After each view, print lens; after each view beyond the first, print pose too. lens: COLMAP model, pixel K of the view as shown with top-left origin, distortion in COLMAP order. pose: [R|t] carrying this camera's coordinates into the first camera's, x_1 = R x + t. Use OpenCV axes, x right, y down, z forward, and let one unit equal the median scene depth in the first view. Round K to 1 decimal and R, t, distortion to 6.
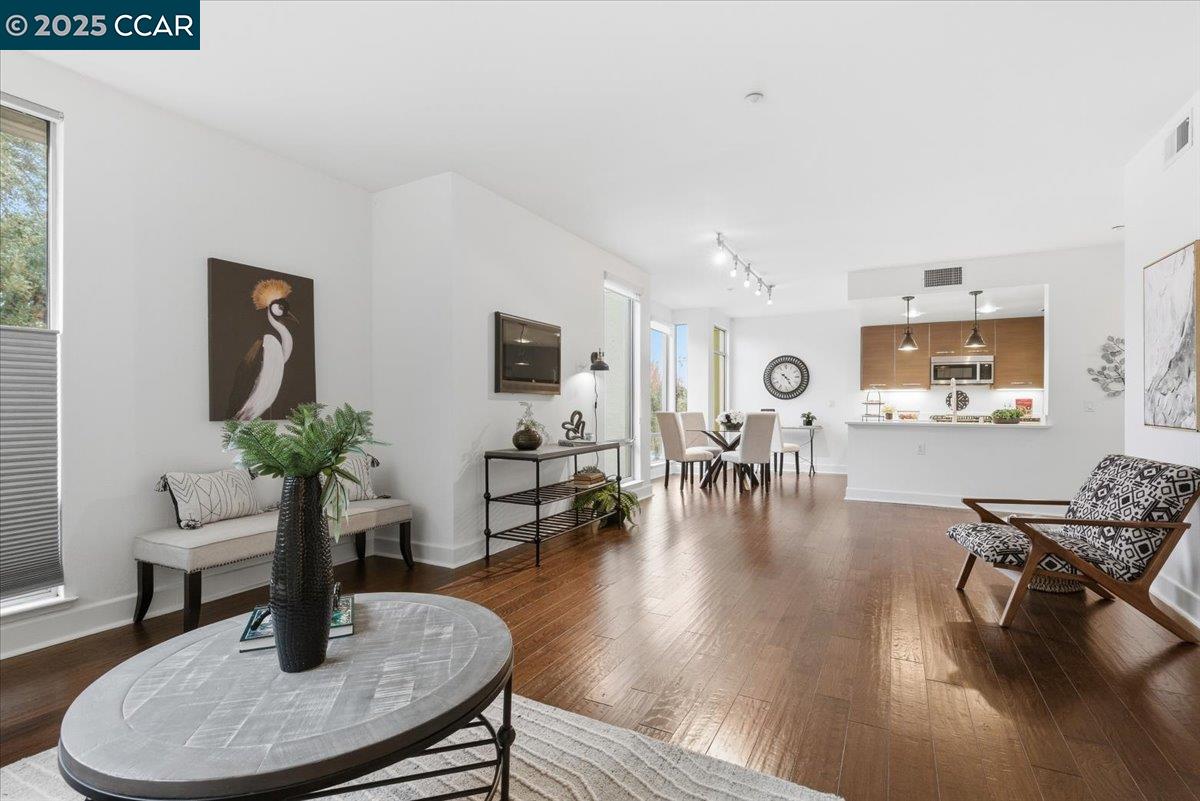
lens RADIAL K [[546.9, 0, 609.2], [0, 546.9, 398.1], [0, 0, 1]] dist [-0.002431, -0.000958]
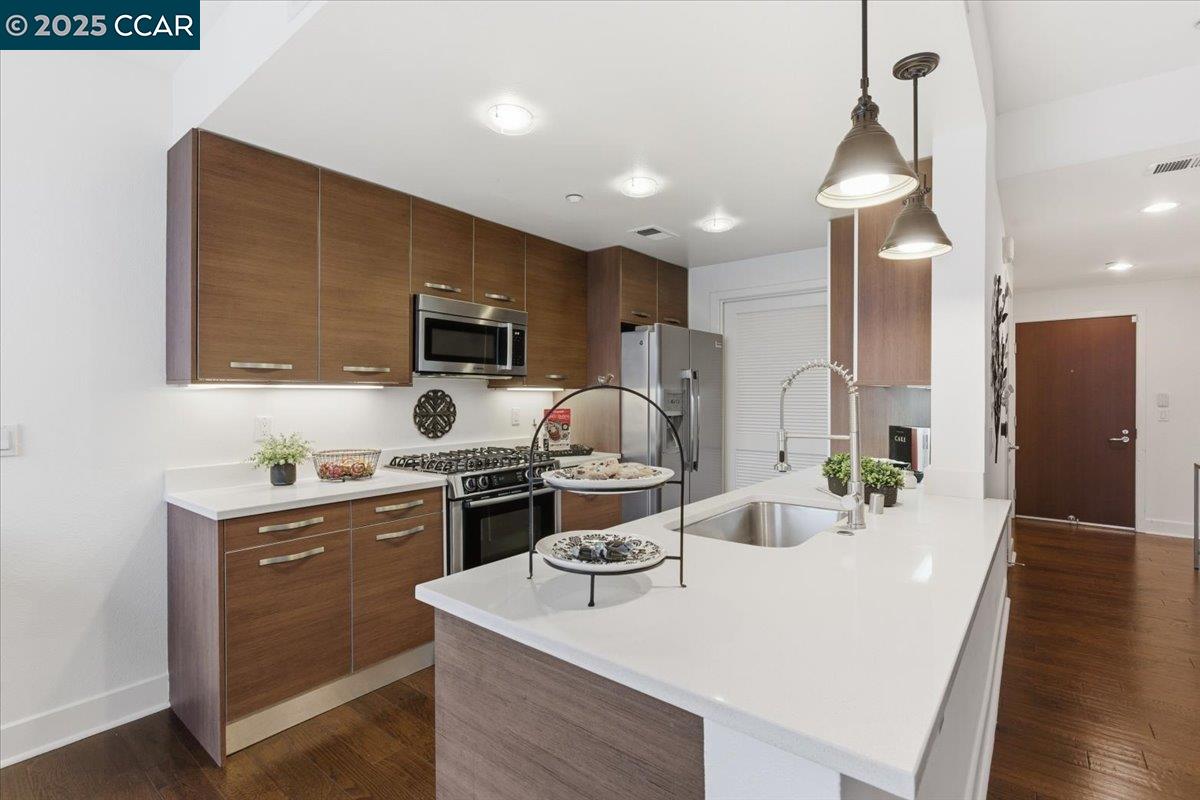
lens RADIAL K [[546.9, 0, 603.2], [0, 546.9, 392.3], [0, 0, 1]] dist [-0.002431, -0.000958]
pose [[0.199266, -0.001467, 0.979944, 0.282007], [-0.016284, 0.999856, 0.004808, -0.016651], [-0.979810, -0.016915, 0.199213, 0.848224]]
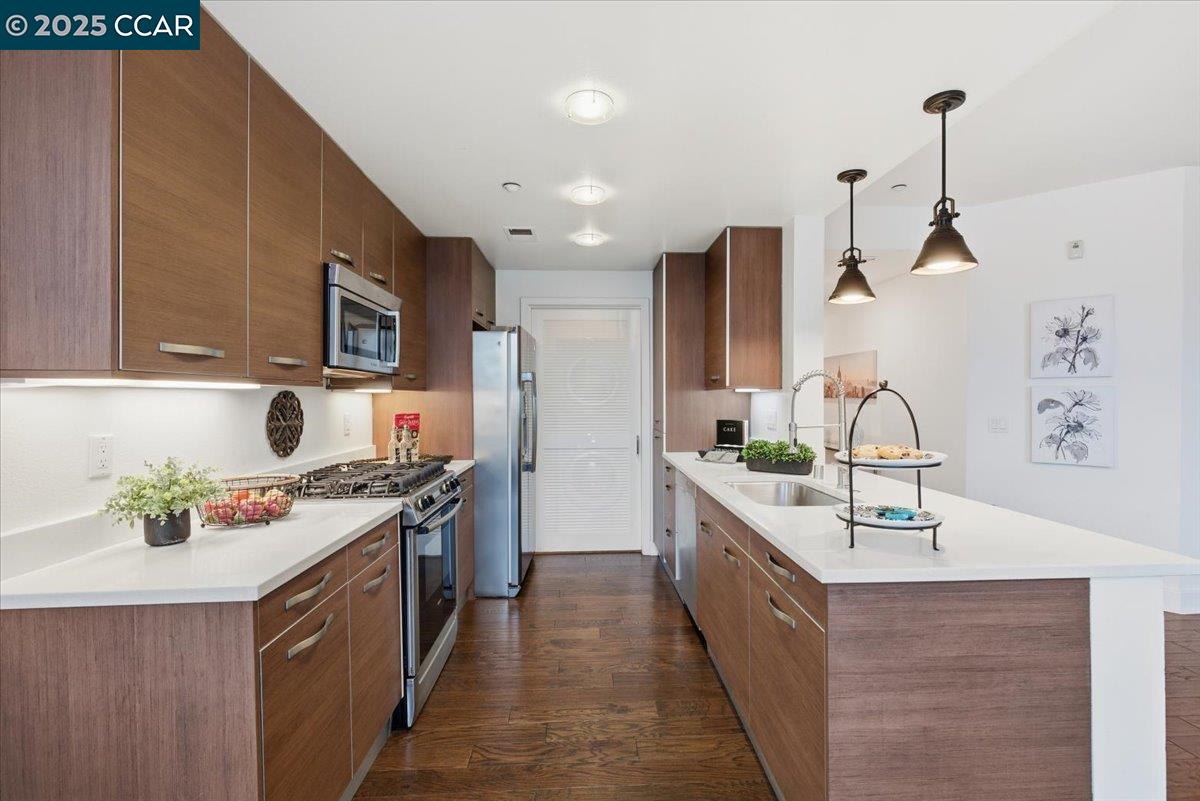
lens RADIAL K [[546.9, 0, 607.5], [0, 546.9, 399.8], [0, 0, 1]] dist [-0.002431, -0.000958]
pose [[-0.494624, -0.008777, 0.869063, 0.308172], [-0.015443, 0.999880, 0.001309, -0.012543], [-0.868970, -0.012773, -0.494700, 1.057804]]
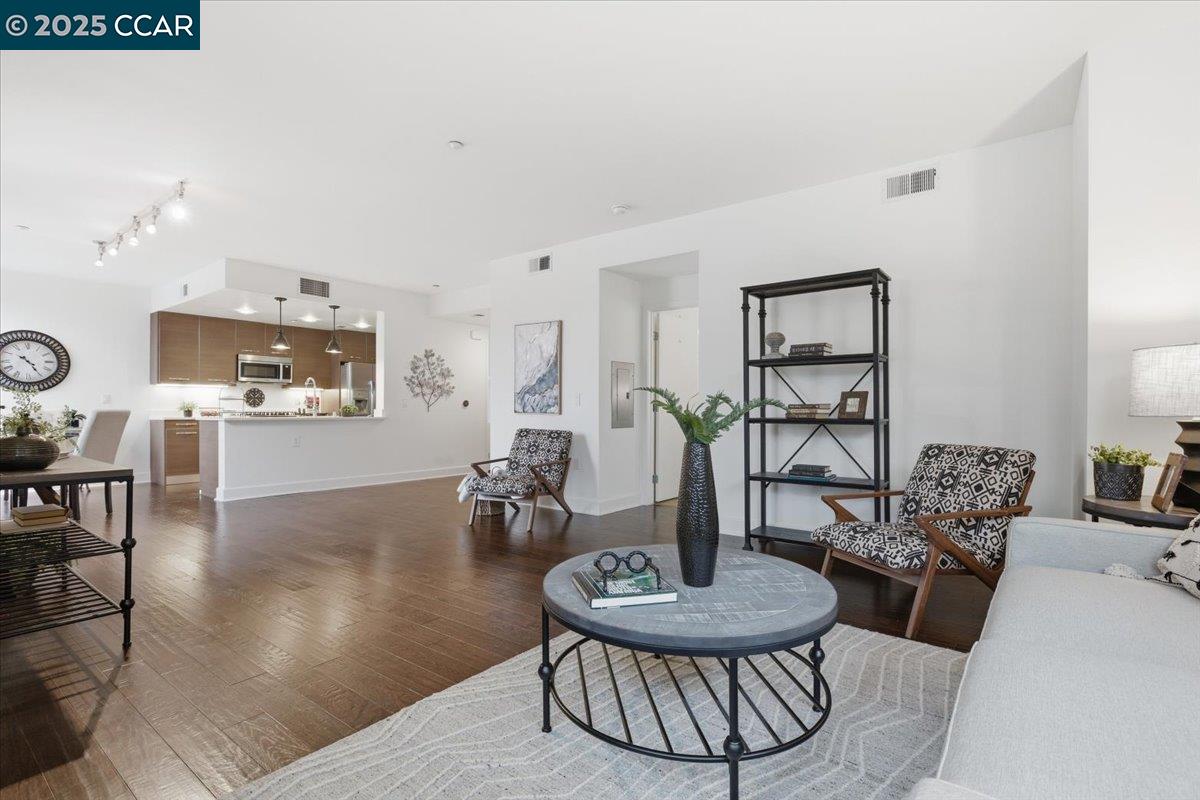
lens RADIAL K [[546.9, 0, 606.5], [0, 546.9, 407.3], [0, 0, 1]] dist [-0.002431, -0.000958]
pose [[0.174183, 0.000782, 0.984713, -0.301270], [-0.017787, 0.999839, 0.002352, 0.009168], [-0.984553, -0.017925, 0.174169, 0.156382]]
